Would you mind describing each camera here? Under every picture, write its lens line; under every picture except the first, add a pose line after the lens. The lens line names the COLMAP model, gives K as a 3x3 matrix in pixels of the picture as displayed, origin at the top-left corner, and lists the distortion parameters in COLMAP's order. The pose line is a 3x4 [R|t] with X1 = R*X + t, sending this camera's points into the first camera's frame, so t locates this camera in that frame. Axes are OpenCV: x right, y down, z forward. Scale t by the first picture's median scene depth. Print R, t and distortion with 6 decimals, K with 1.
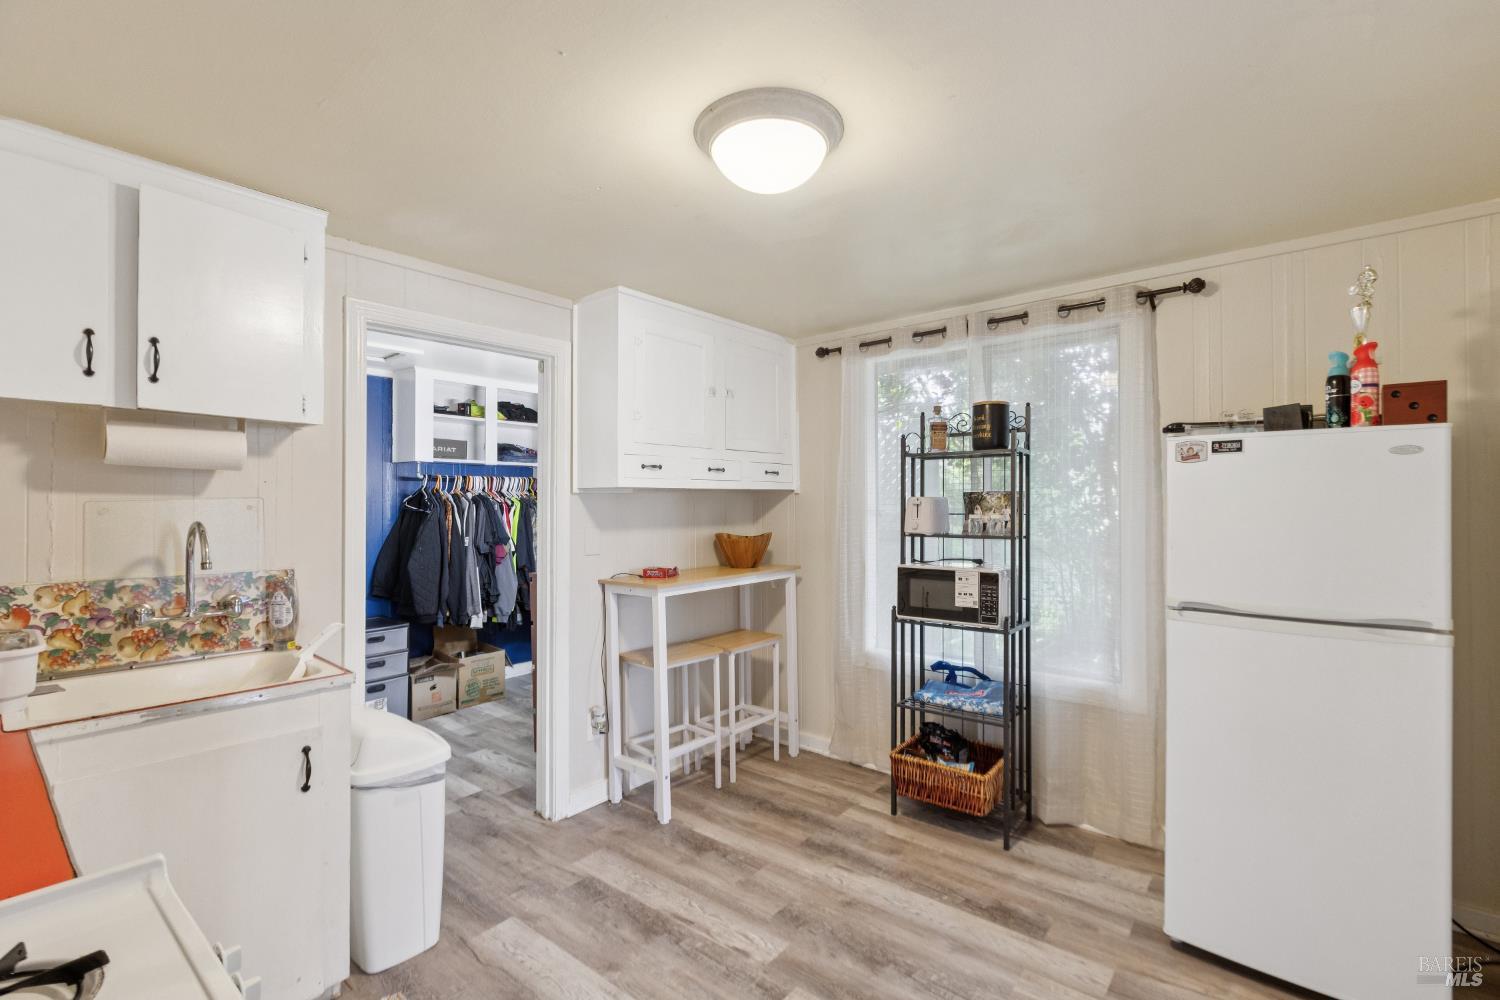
lens RADIAL K [[675.2, 0, 749.3], [0, 675.2, 503.8], [0, 0, 1]] dist [0.003789, 0.000391]
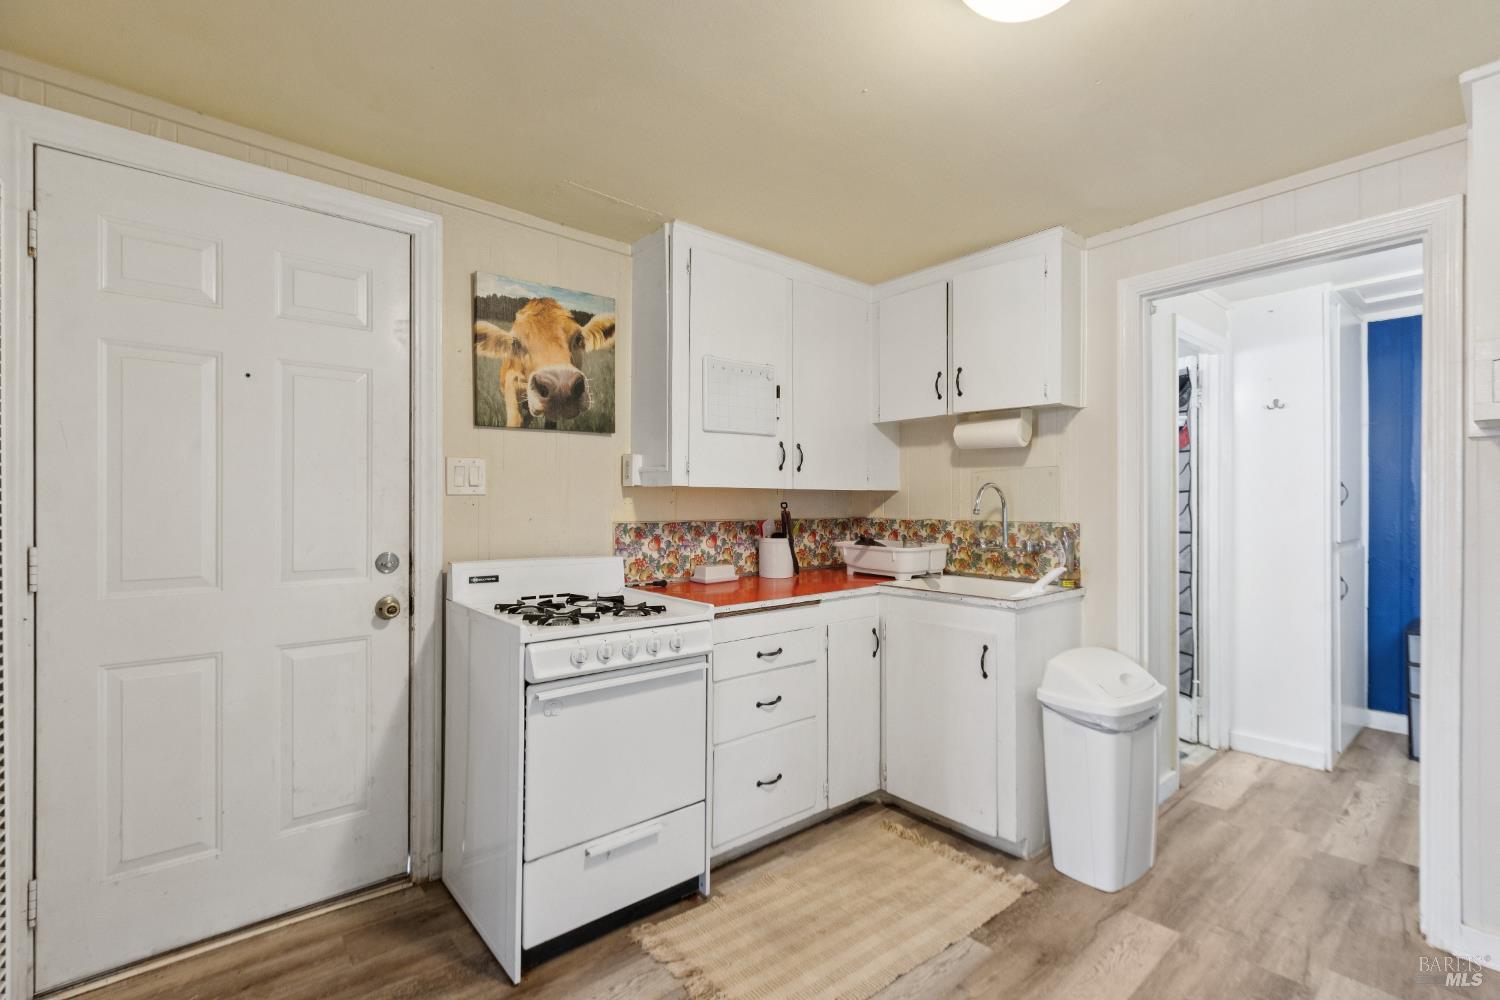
lens RADIAL K [[675.2, 0, 756.8], [0, 675.2, 501.5], [0, 0, 1]] dist [0.003789, 0.000391]
pose [[-0.170944, 0.002936, -0.985276, 0.706659], [0.005879, 0.999981, 0.001960, 0.058127], [0.985263, -0.005457, -0.170958, 0.723277]]
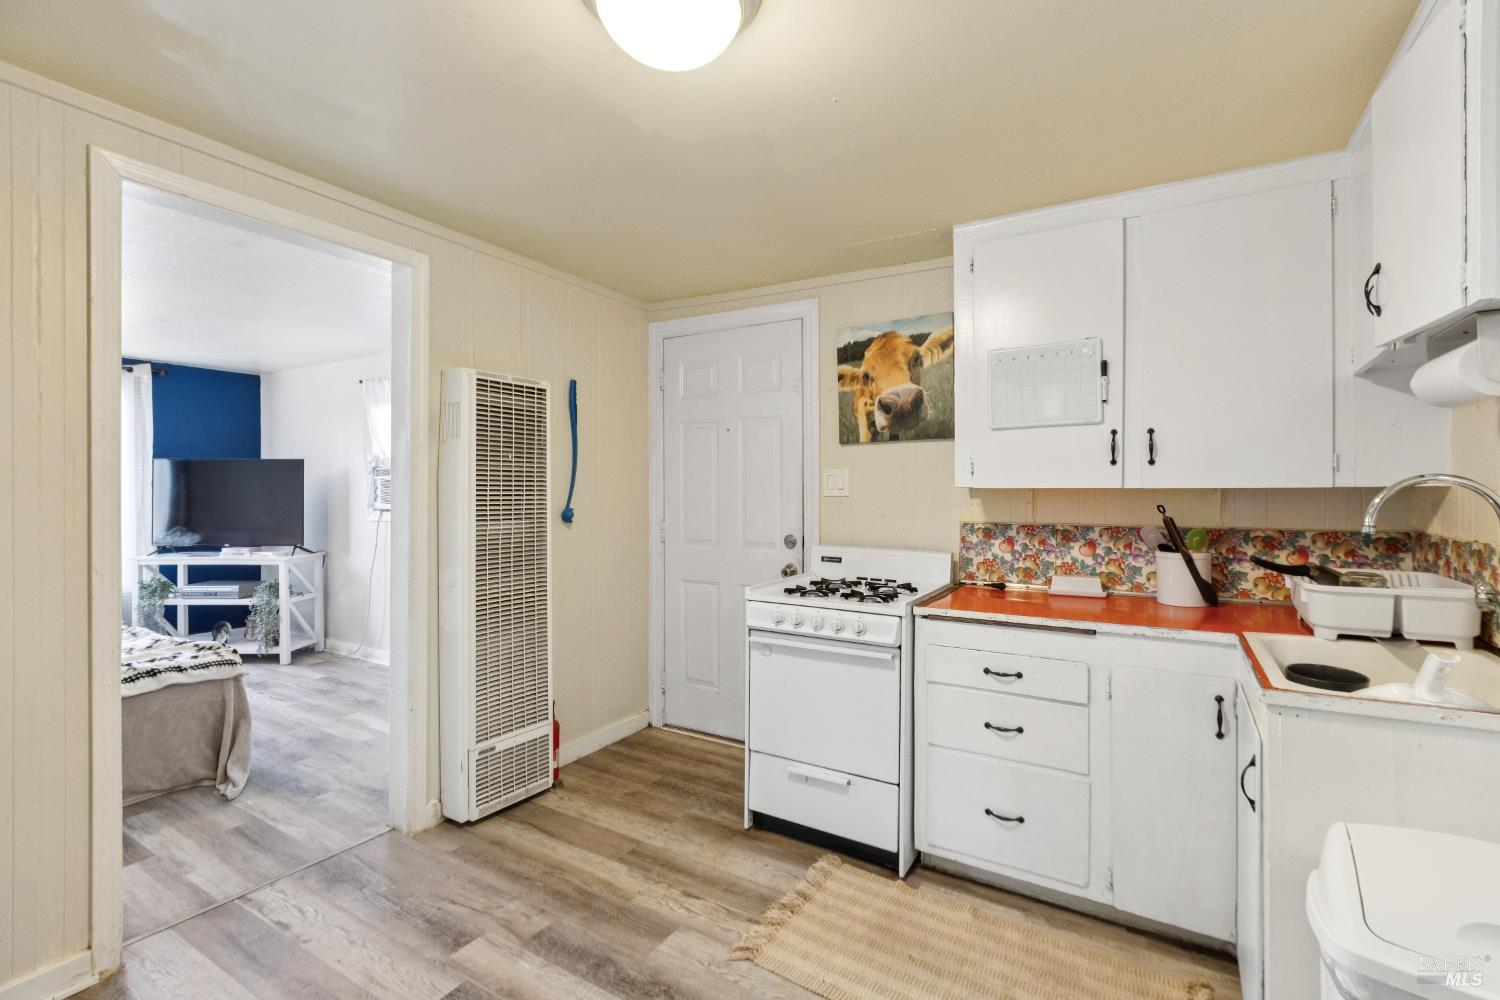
lens RADIAL K [[675.2, 0, 759.2], [0, 675.2, 495.9], [0, 0, 1]] dist [0.003789, 0.000391]
pose [[-0.988922, 0.002291, -0.148422, 0.066590], [0.002786, 0.999991, -0.003126, 0.050038], [0.148413, -0.003505, -0.988919, 1.543371]]
